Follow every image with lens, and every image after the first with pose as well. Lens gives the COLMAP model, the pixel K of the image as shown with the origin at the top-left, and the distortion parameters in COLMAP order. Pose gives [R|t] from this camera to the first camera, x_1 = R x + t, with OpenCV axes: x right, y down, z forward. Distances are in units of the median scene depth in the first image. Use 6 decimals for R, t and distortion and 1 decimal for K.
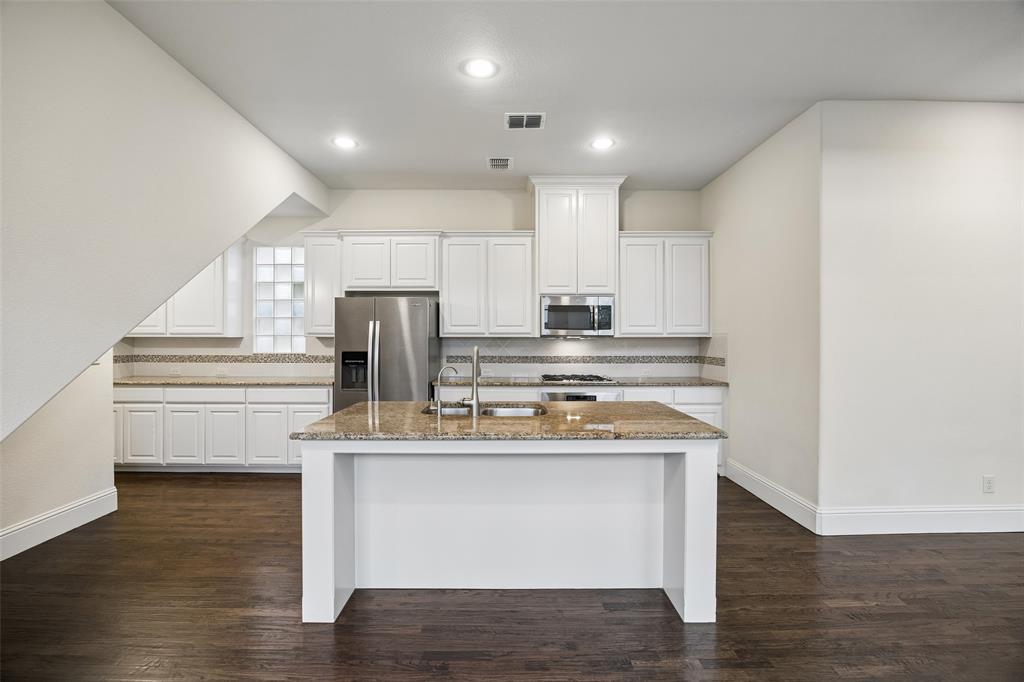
lens RADIAL K [[436.4, 0, 508.2], [0, 436.4, 339.3], [0, 0, 1]] dist [-0.022700, 0.000001]
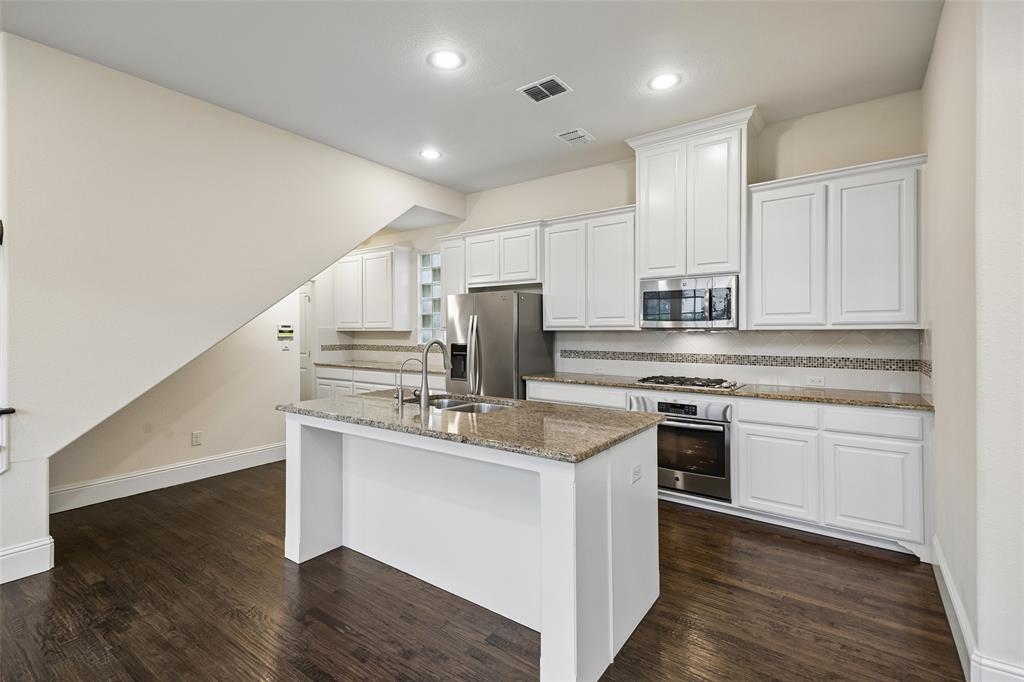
lens RADIAL K [[470.2, 0, 513.4], [0, 470.2, 334.5], [0, 0, 1]] dist [0.035791, -0.000133]
pose [[0.809654, 0.002590, -0.586902, 0.404300], [-0.000779, 0.999994, 0.003339, 0.000620], [0.586907, -0.002246, 0.809651, 0.119767]]
